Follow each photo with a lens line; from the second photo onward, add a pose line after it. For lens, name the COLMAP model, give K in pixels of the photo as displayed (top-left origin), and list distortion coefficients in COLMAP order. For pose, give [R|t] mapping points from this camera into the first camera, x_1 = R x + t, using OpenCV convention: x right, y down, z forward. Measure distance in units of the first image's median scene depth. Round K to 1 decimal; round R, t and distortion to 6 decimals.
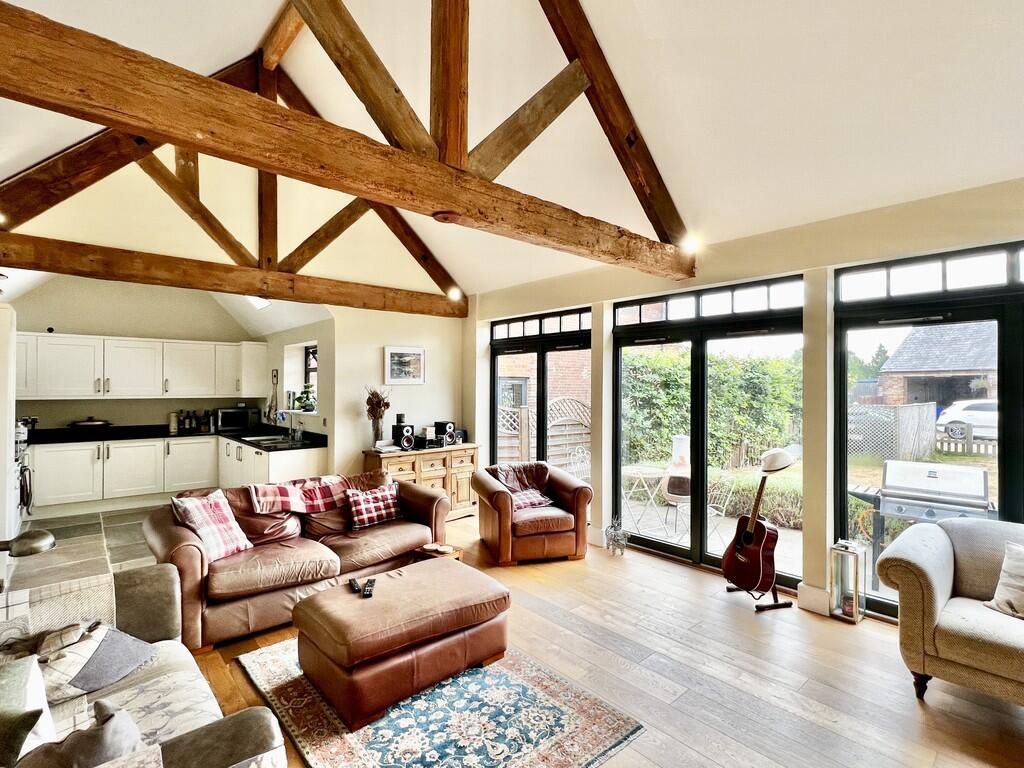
lens RADIAL K [[487.4, 0, 512.0], [0, 487.4, 384.0], [0, 0, 1]] dist [-0.003864, -0.000523]
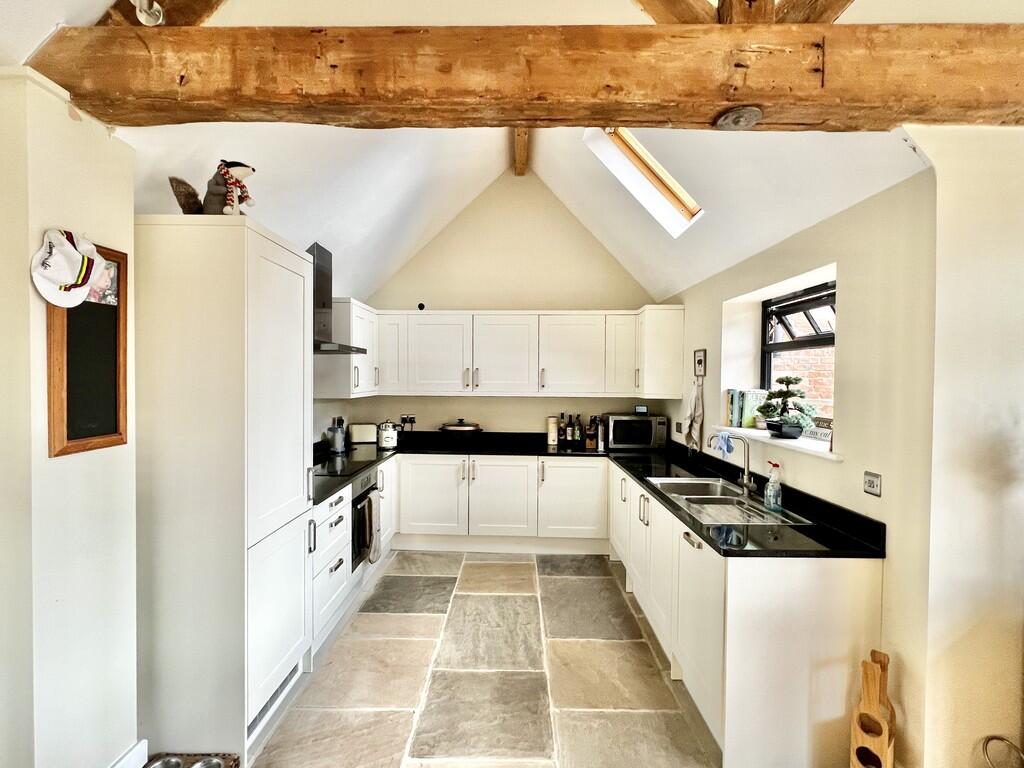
lens RADIAL K [[487.4, 0, 512.0], [0, 487.4, 384.0], [0, 0, 1]] dist [-0.003864, -0.000523]
pose [[0.739359, 0.013386, -0.673178, -0.399529], [-0.001877, 0.999839, 0.017820, -0.000893], [0.673309, -0.011912, 0.739266, 0.659205]]
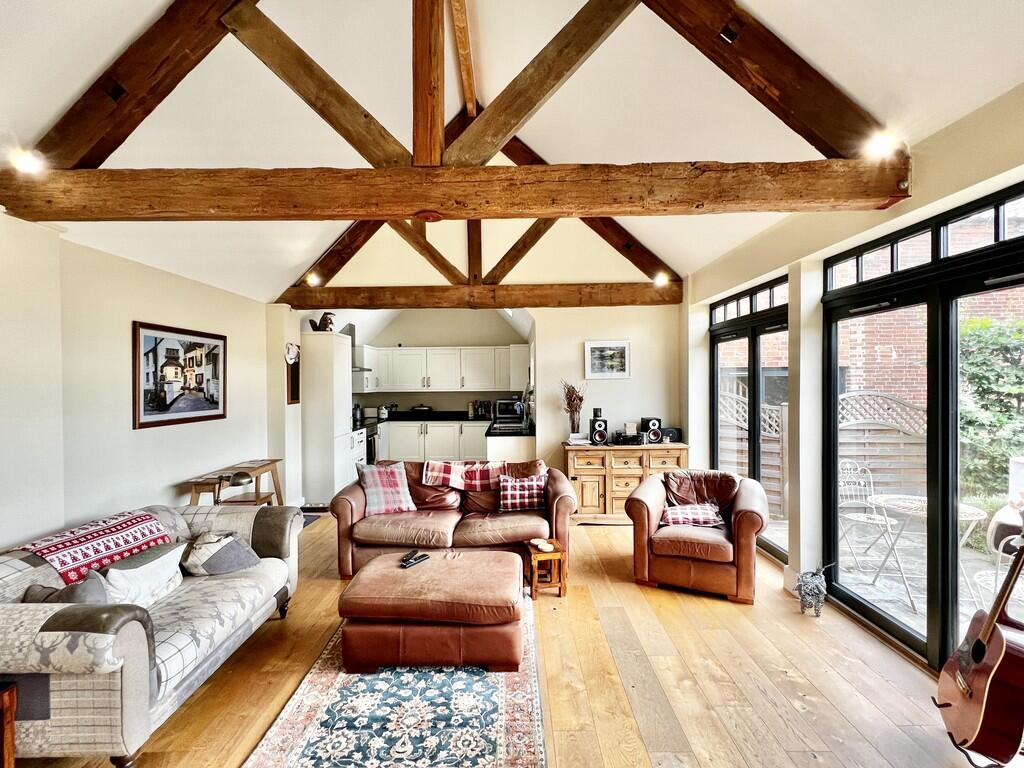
lens RADIAL K [[470.1, 0, 512.0], [0, 470.1, 384.0], [0, 0, 1]] dist [-0.004836, -0.000324]
pose [[0.742328, -0.005335, -0.670015, 0.346704], [0.013837, 0.999877, 0.007370, 0.002590], [0.669894, -0.014742, 0.742311, 0.200486]]
